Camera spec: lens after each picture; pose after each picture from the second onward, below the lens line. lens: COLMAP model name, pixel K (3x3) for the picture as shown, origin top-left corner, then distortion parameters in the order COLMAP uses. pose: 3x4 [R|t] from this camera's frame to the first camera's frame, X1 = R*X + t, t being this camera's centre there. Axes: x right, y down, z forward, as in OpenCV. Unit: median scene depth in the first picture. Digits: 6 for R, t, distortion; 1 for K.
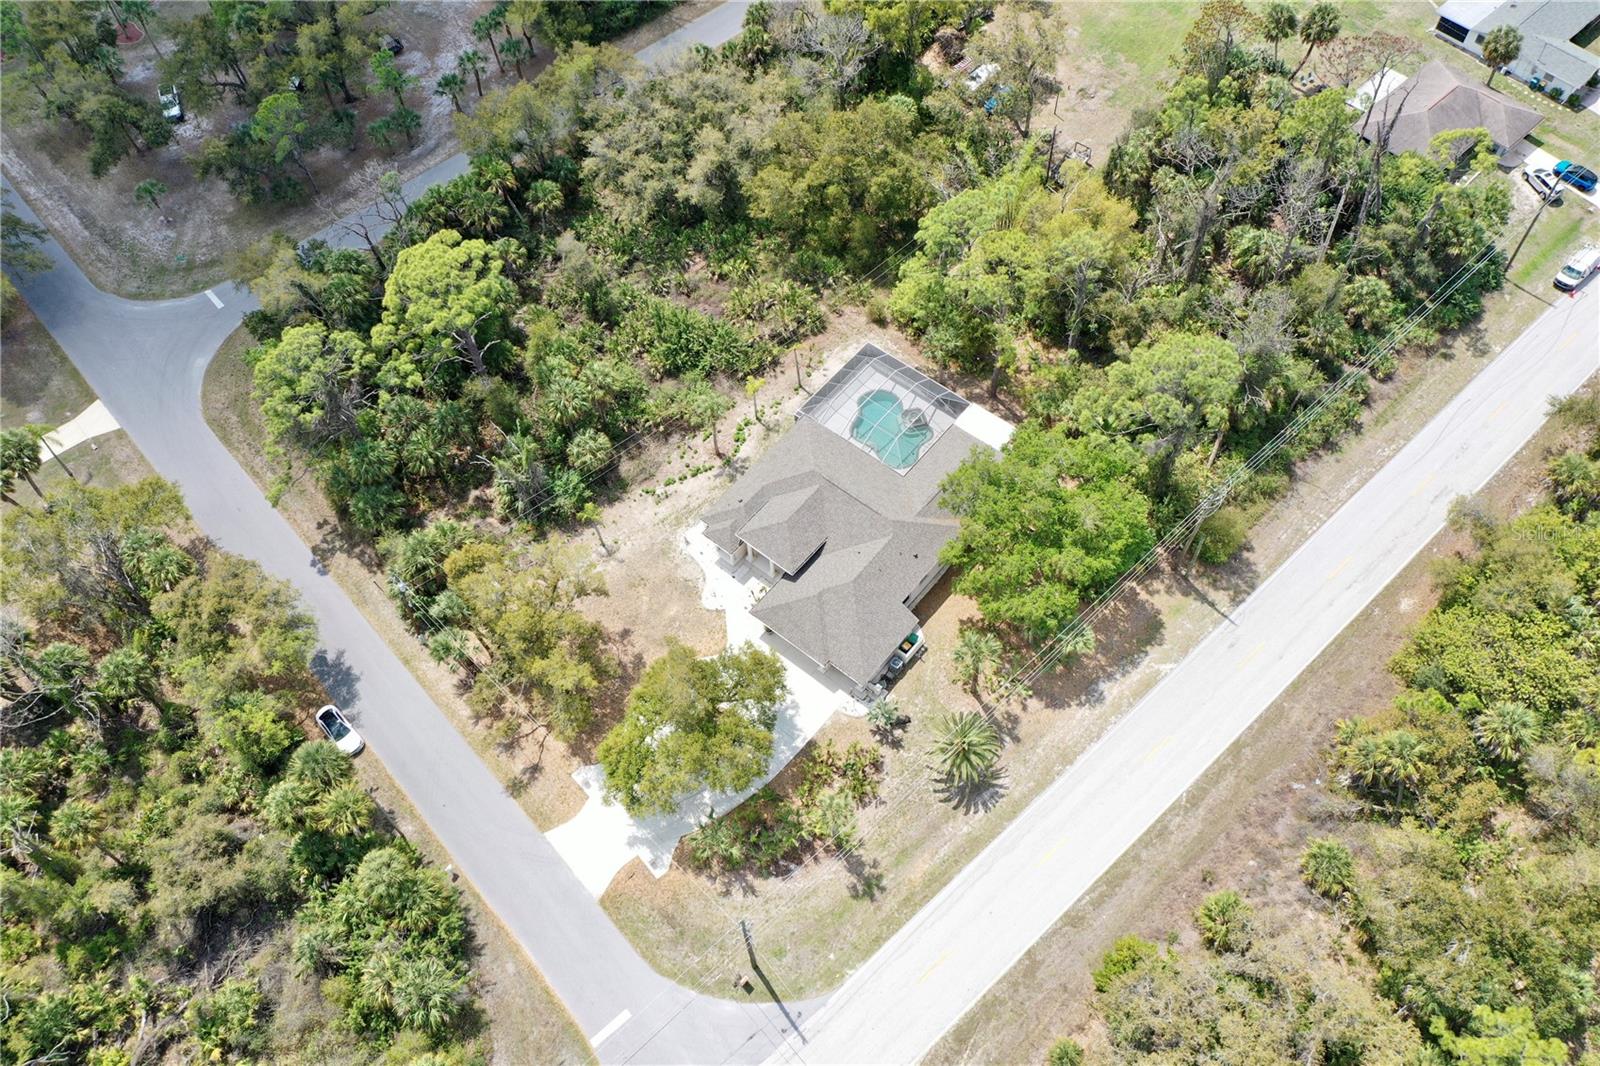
lens RADIAL K [[1258.9, 0, 797.0], [0, 1258.9, 538.4], [0, 0, 1]] dist [-0.009578, 0.005751]
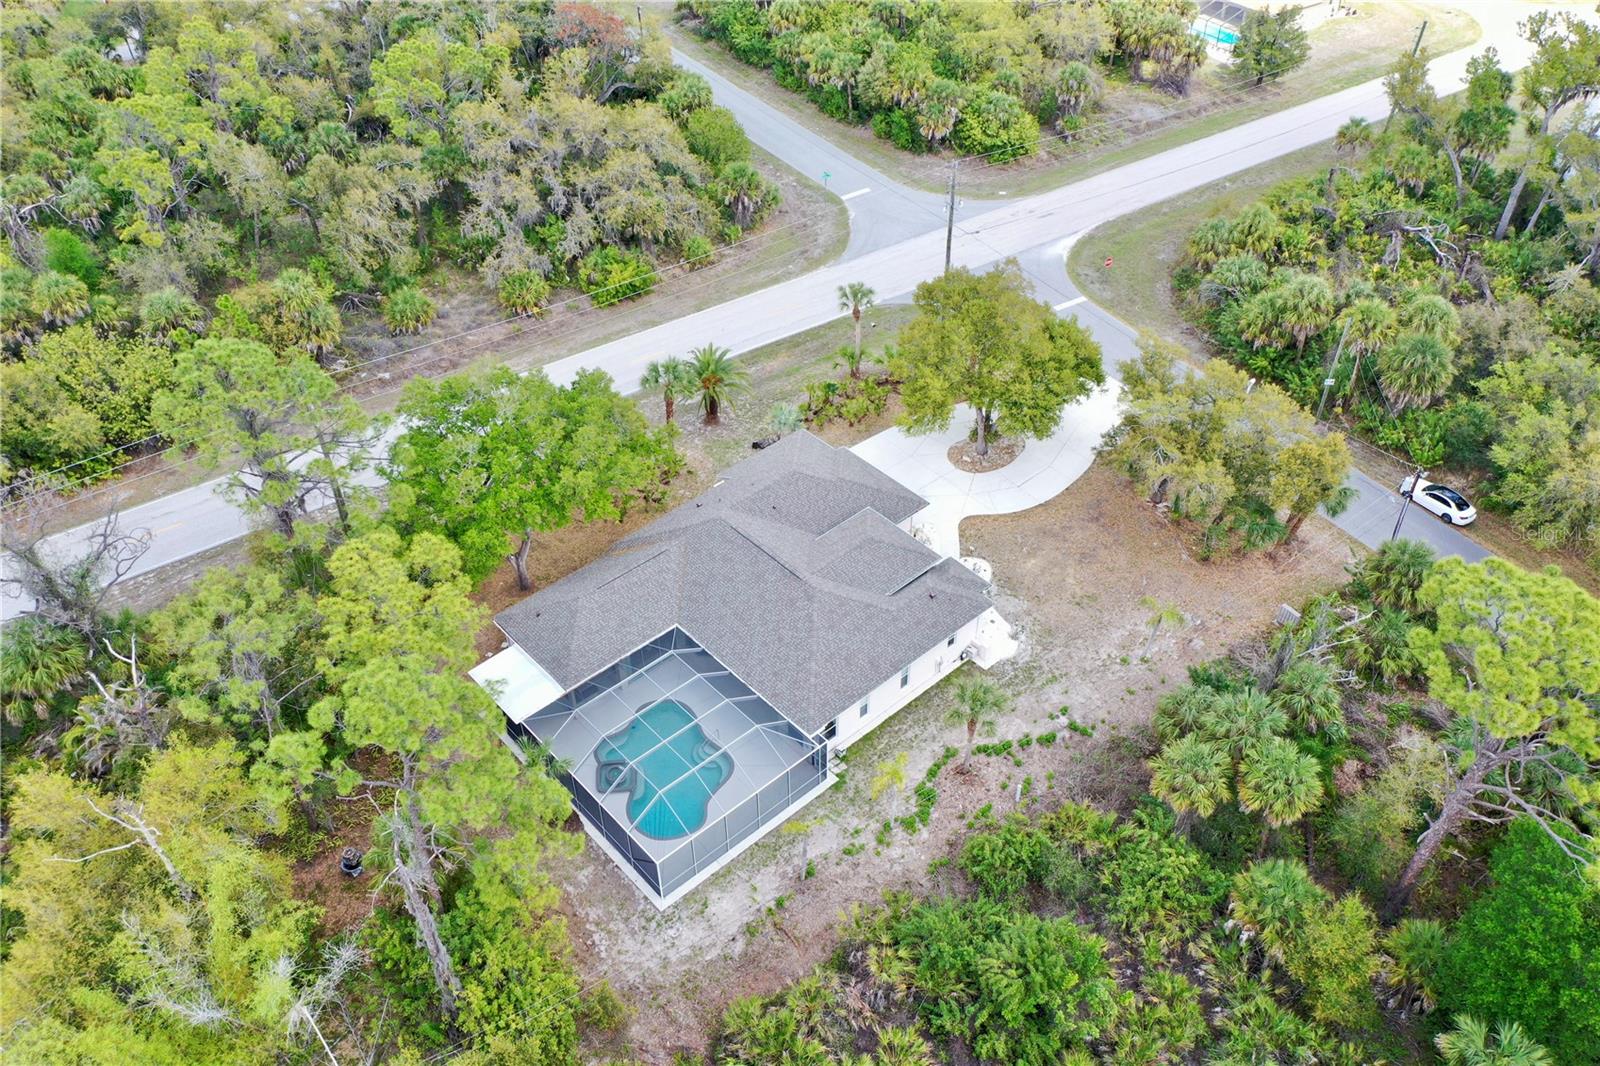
lens RADIAL K [[1258.9, 0, 800.0], [0, 1258.9, 526.9], [0, 0, 1]] dist [-0.009578, 0.005751]
pose [[-0.987466, -0.069680, 0.141619, -0.070933], [0.150529, -0.145980, 0.977768, -0.714419], [-0.047458, 0.986830, 0.154639, 0.913501]]
